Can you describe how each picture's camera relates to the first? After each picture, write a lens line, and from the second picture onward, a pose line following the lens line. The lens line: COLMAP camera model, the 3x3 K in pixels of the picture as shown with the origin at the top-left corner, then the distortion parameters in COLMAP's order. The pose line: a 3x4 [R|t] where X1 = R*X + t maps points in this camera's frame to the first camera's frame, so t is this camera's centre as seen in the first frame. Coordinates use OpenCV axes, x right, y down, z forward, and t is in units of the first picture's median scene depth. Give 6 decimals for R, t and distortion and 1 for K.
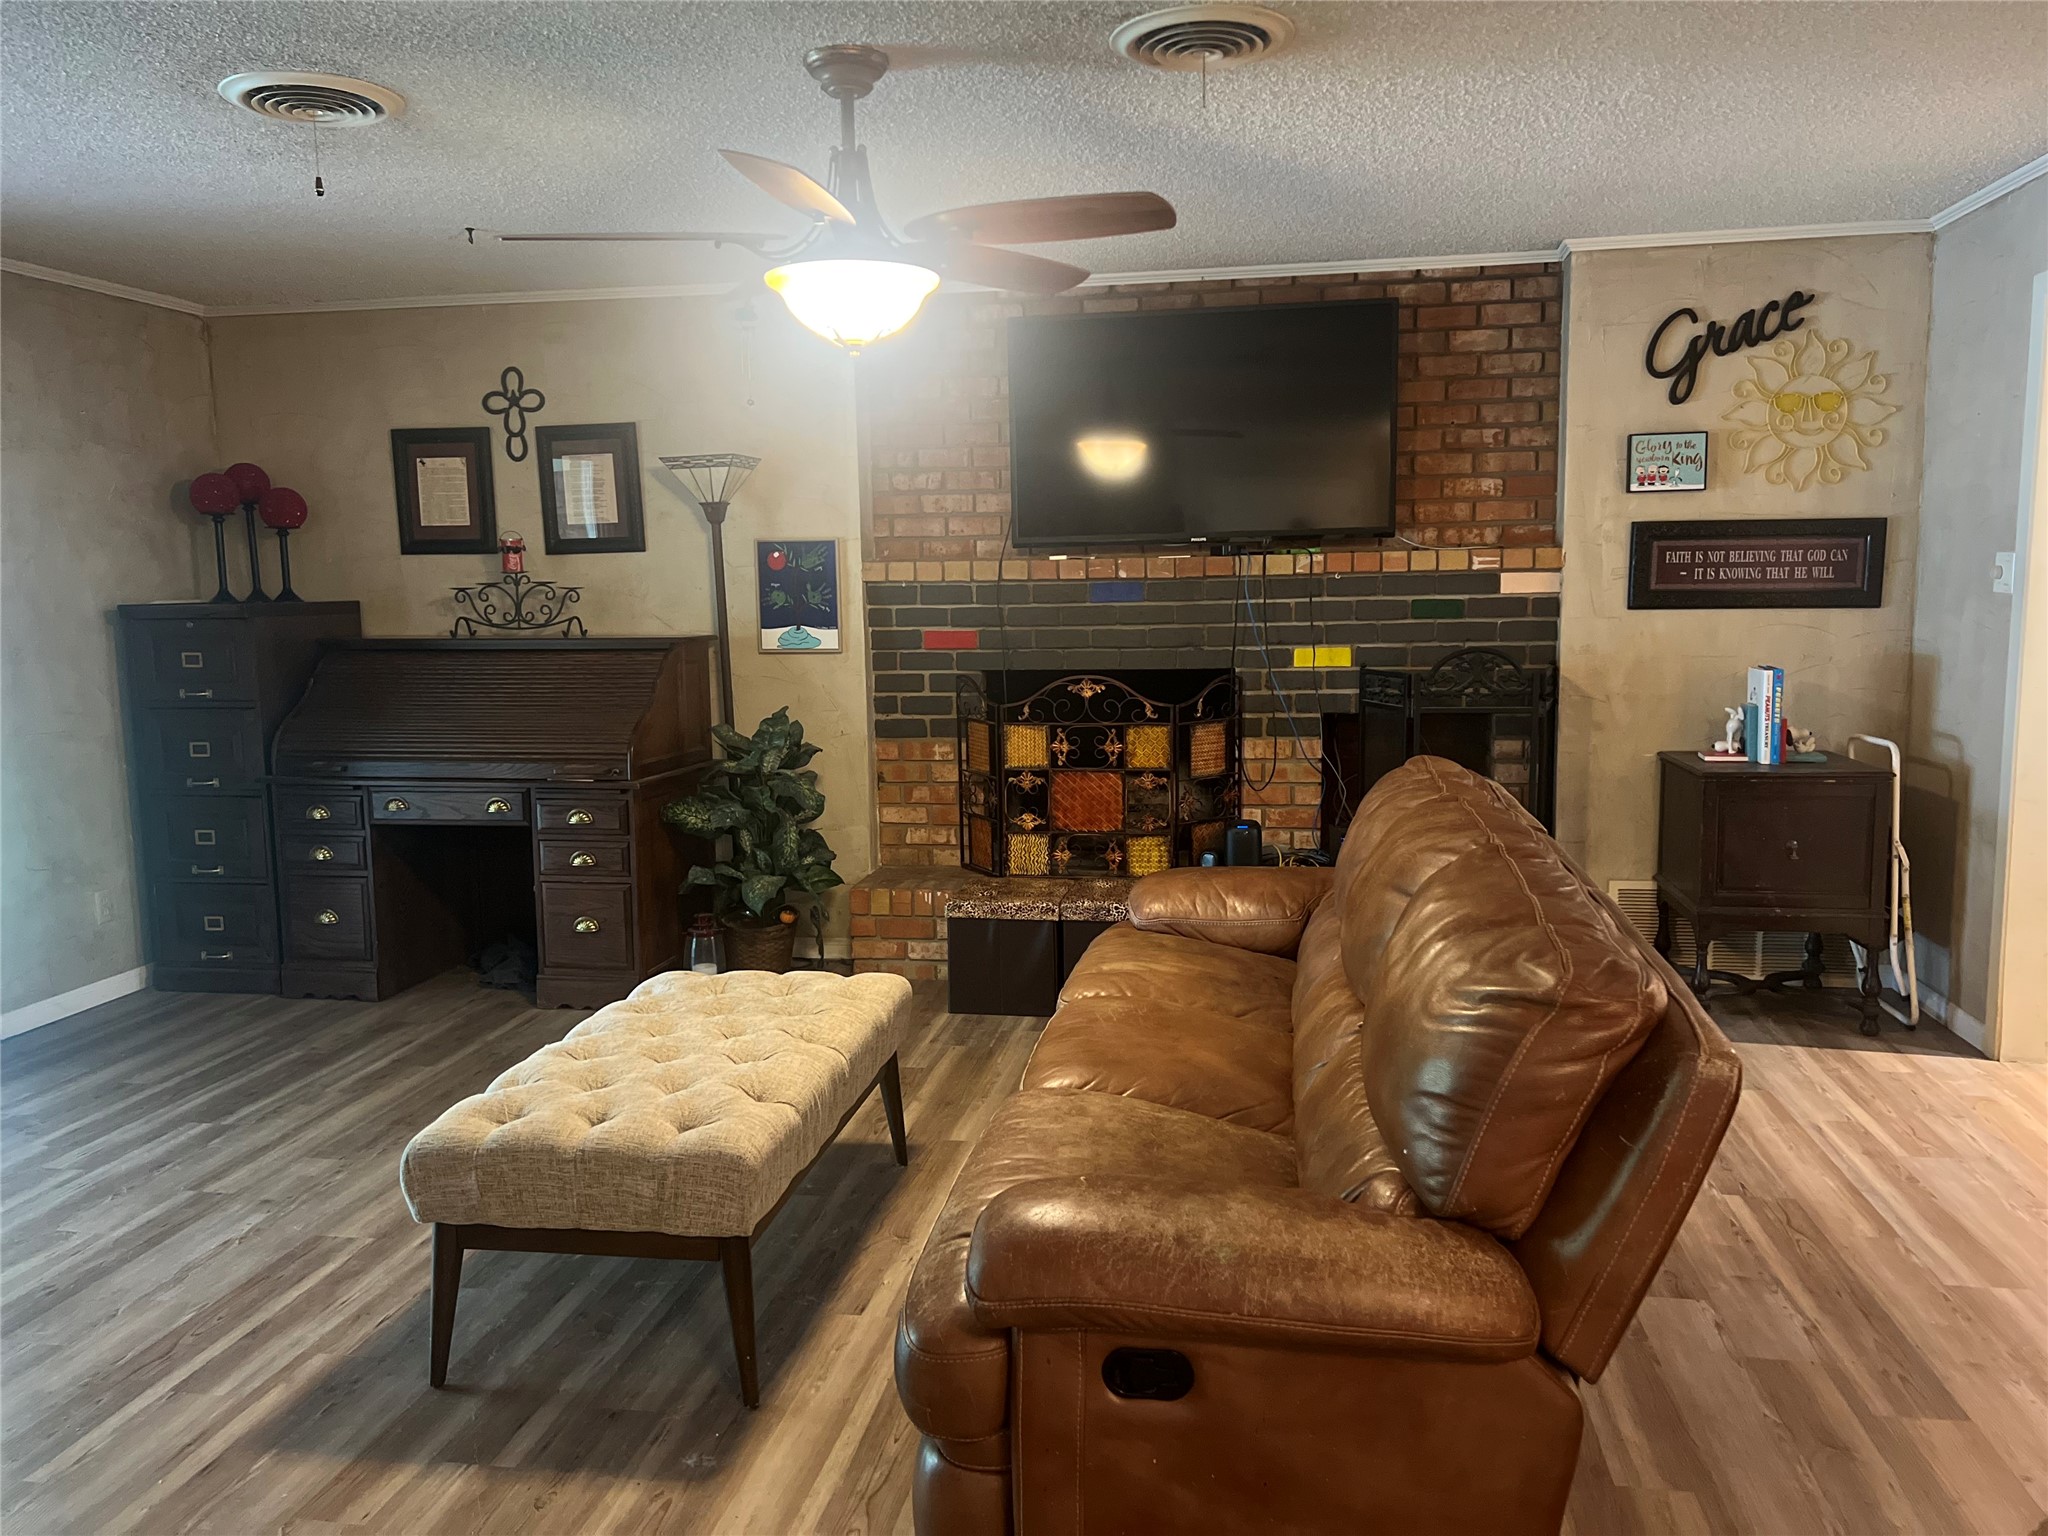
lens RADIAL K [[1533.9, 0, 1039.1], [0, 1533.9, 771.5], [0, 0, 1]] dist [0.054856, -0.060164]
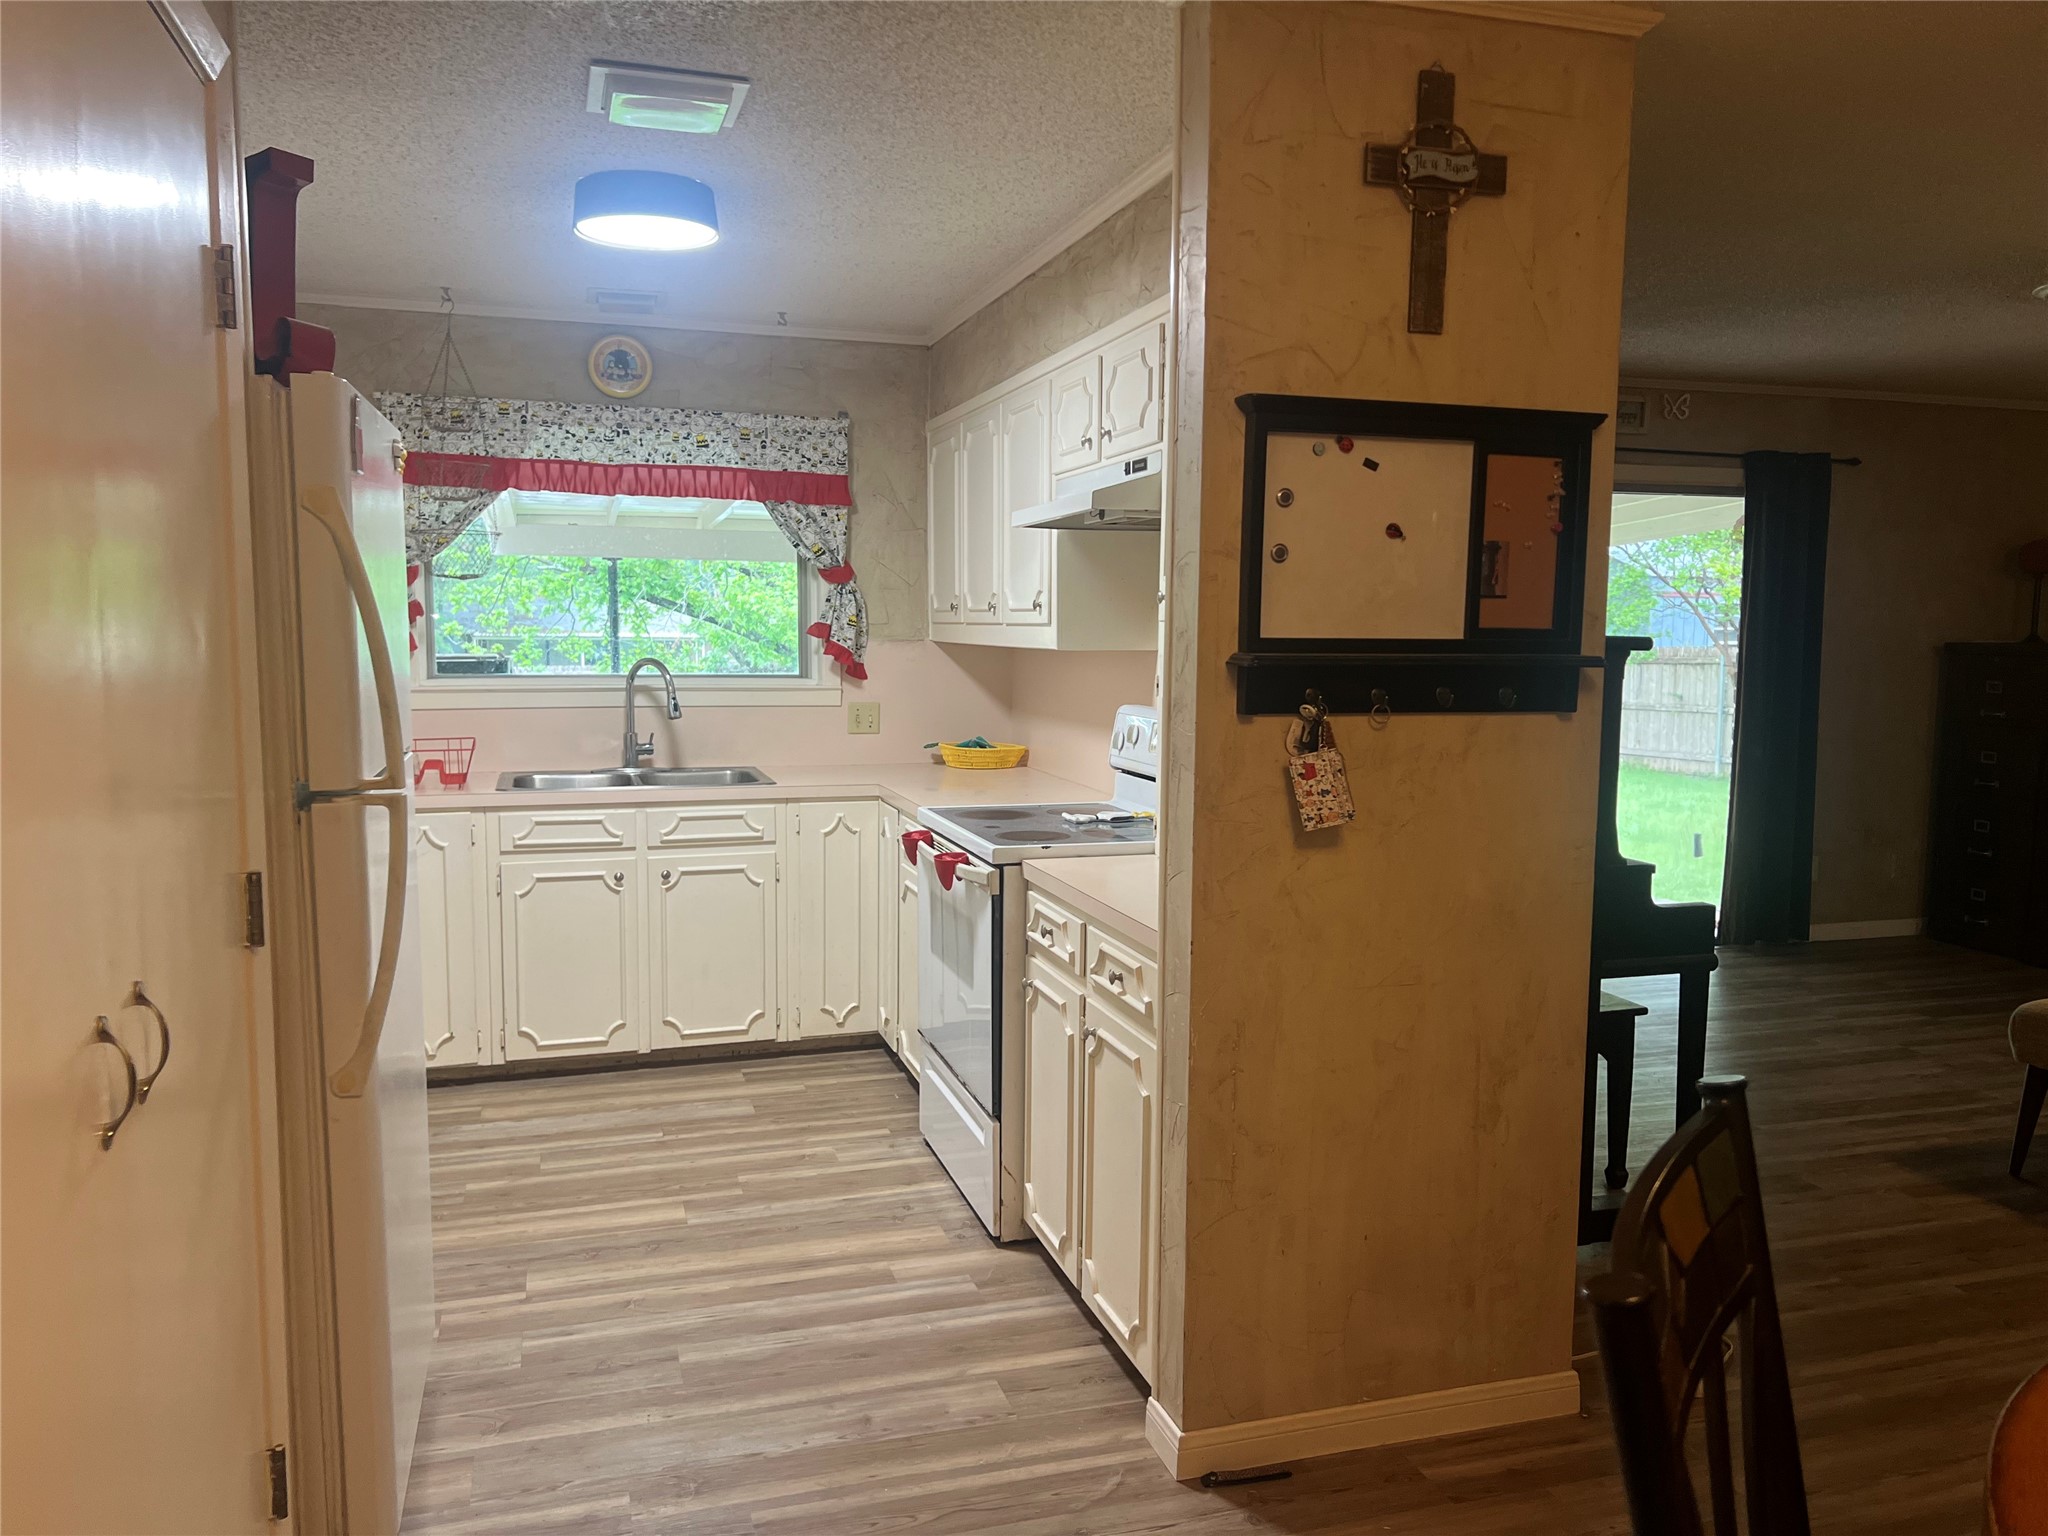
lens RADIAL K [[1533.9, 0, 1041.1], [0, 1533.9, 773.8], [0, 0, 1]] dist [0.054856, -0.060164]
pose [[0.452277, 0.110960, -0.884948, 0.236050], [-0.128864, 0.989949, 0.058267, 0.025275], [0.882519, 0.087685, 0.462030, -0.275161]]
